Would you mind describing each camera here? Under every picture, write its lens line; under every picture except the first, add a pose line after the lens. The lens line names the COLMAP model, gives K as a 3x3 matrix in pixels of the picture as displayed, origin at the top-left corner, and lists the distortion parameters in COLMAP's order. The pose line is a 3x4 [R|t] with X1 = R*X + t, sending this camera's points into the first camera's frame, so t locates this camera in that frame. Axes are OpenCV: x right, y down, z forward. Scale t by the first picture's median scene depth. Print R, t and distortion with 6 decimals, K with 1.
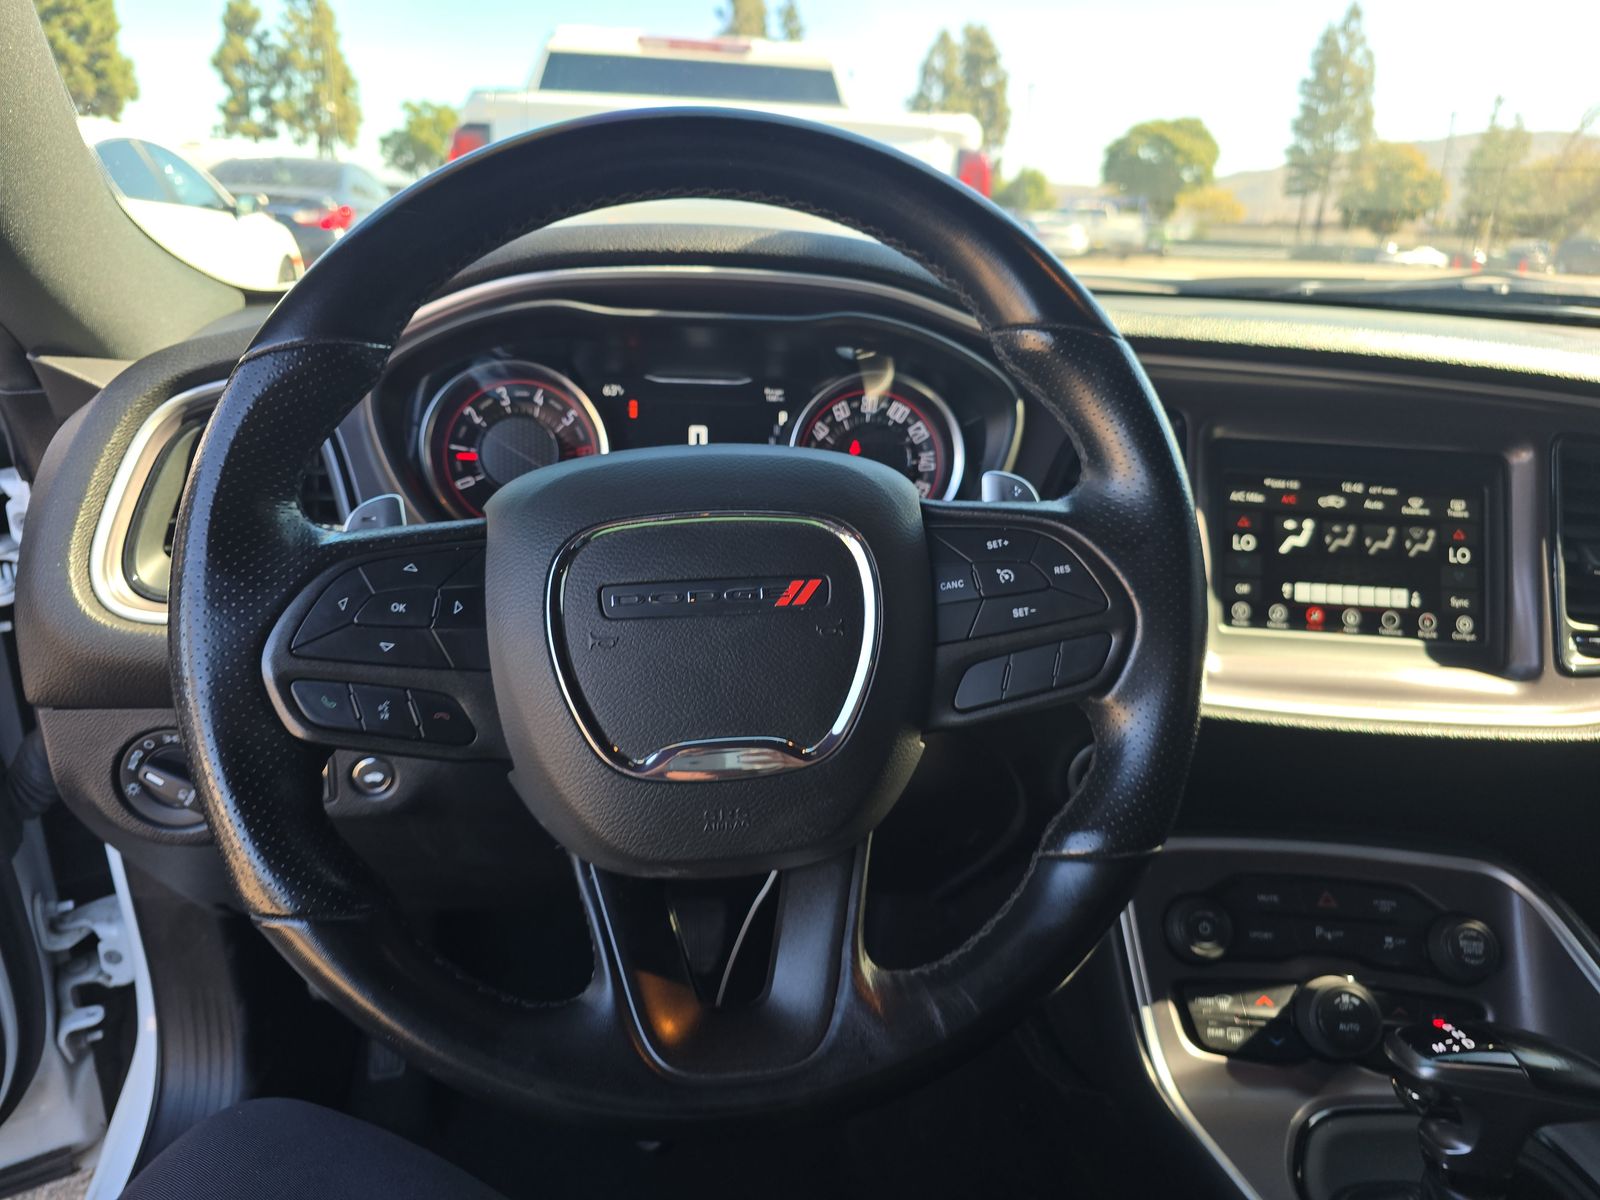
lens RADIAL K [[1108.4, 0, 801.6], [0, 1108.4, 603.1], [0, 0, 1]] dist [0.044281, -0.040458]
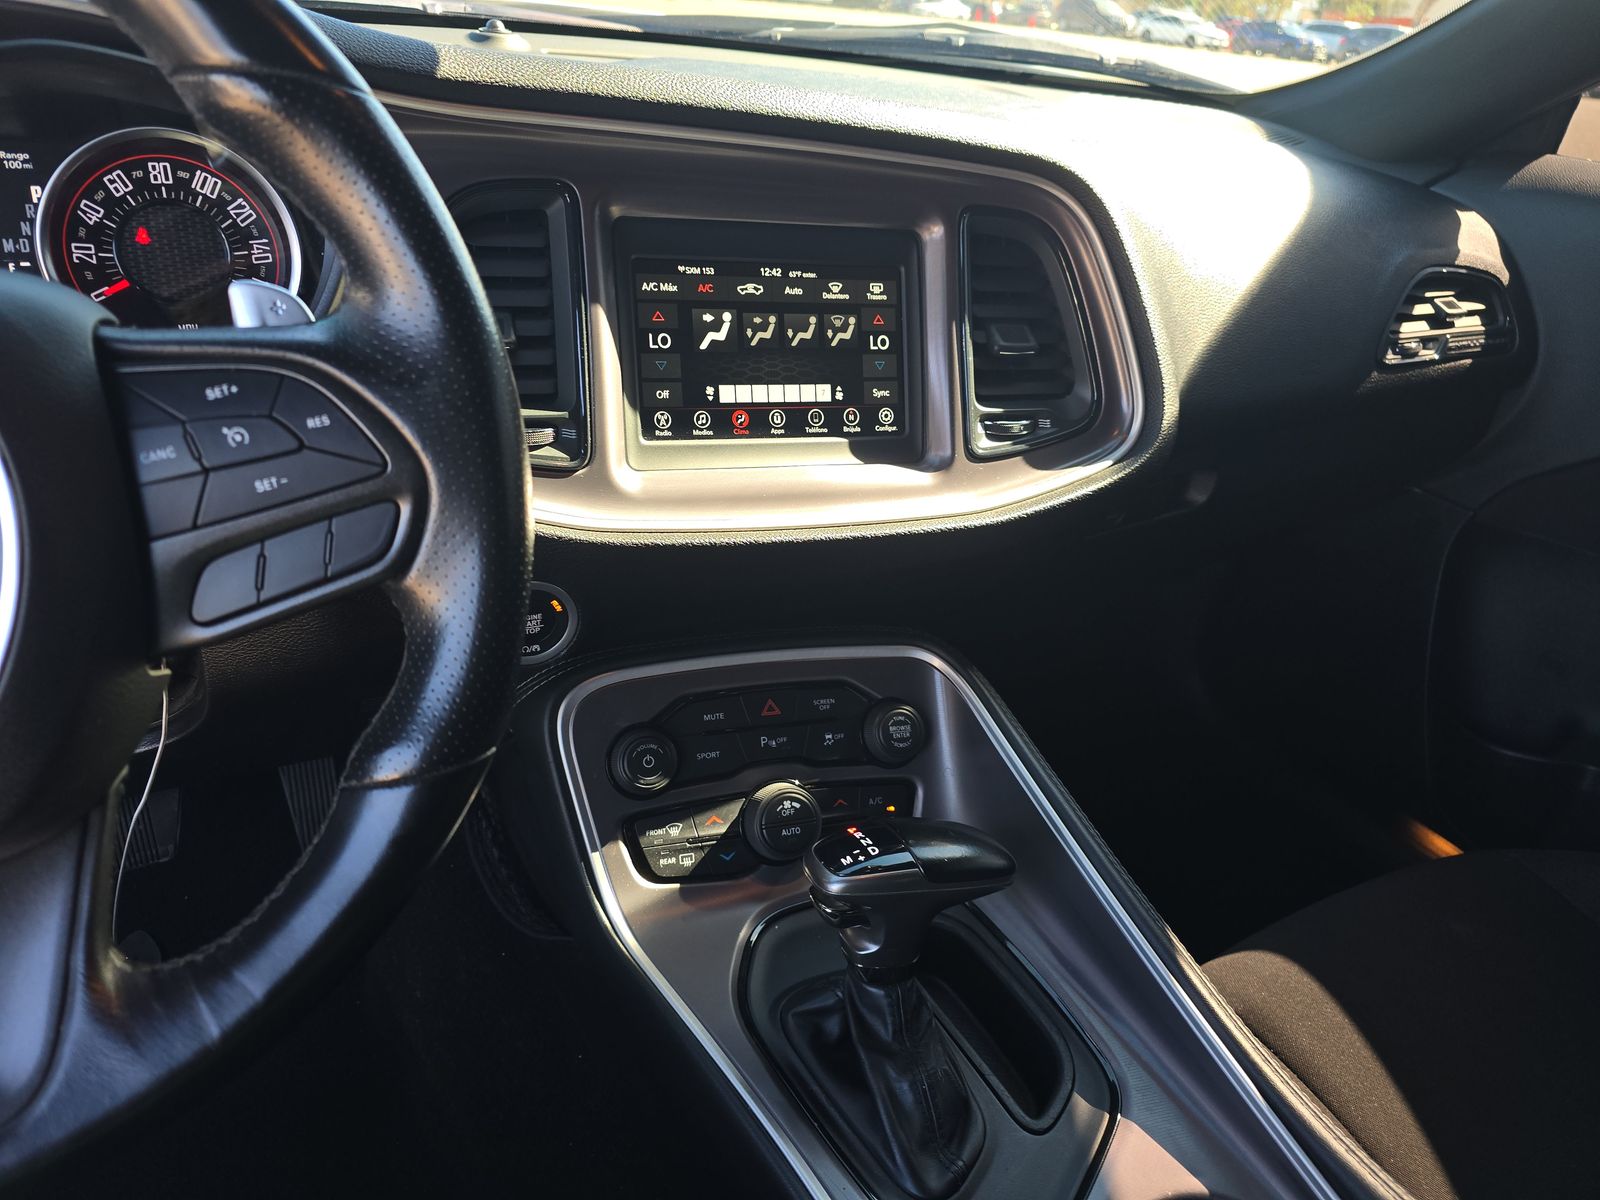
lens RADIAL K [[1108.4, 0, 769.5], [0, 1108.4, 606.0], [0, 0, 1]] dist [0.044281, -0.040458]
pose [[0.937280, -0.129882, 0.323477, 0.166764], [0.061127, 0.974852, 0.214304, -0.033260], [-0.343177, -0.181090, 0.921649, 0.117581]]
